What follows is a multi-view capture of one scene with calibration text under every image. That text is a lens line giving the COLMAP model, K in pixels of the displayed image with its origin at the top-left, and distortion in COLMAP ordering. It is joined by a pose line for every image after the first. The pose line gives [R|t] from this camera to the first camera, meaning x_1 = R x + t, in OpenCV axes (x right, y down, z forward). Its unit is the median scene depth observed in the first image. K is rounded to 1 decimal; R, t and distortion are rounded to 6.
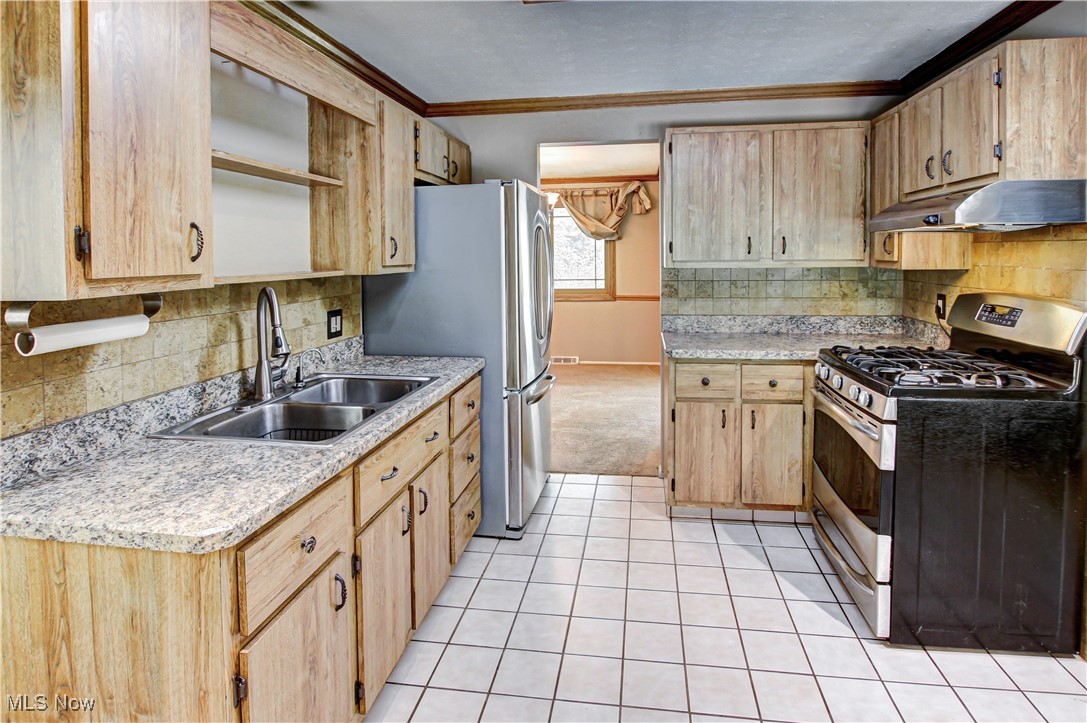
lens RADIAL K [[558.6, 0, 504.4], [0, 558.6, 261.3], [0, 0, 1]] dist [-0.025360, 0.000474]
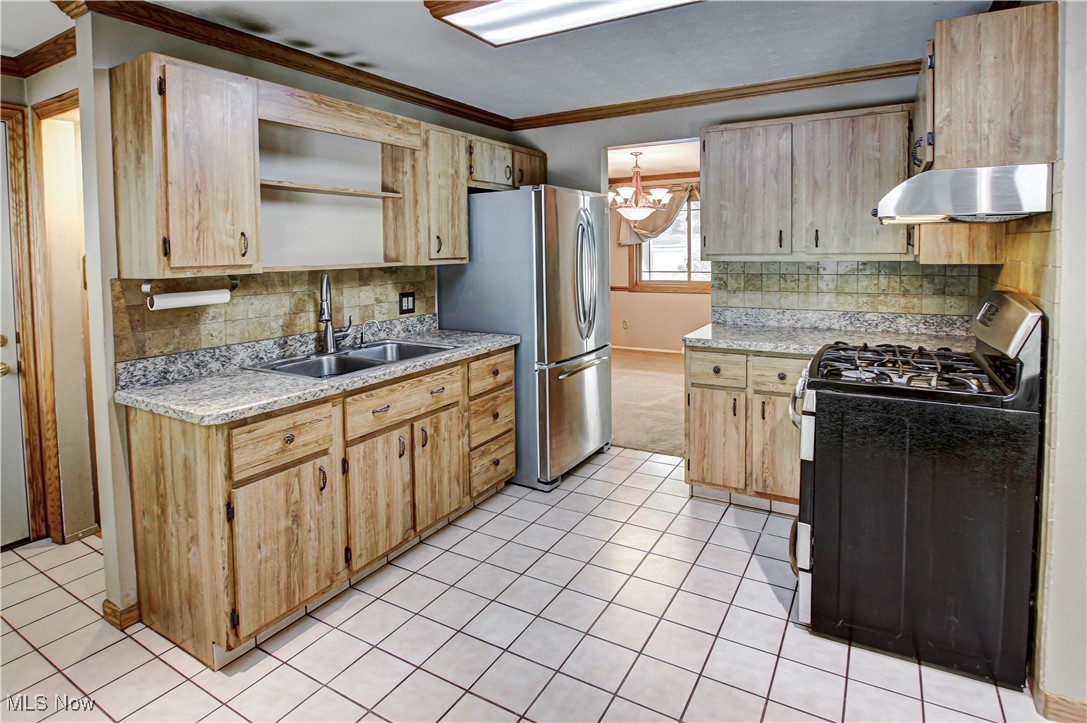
lens RADIAL K [[543.5, 0, 516.2], [0, 543.5, 261.6], [0, 0, 1]] dist [-0.028454, 0.002757]
pose [[0.931039, 0.003815, -0.364899, 0.426501], [0.001890, 0.999881, 0.015278, -0.003896], [0.364914, -0.014915, 0.930922, -0.091546]]
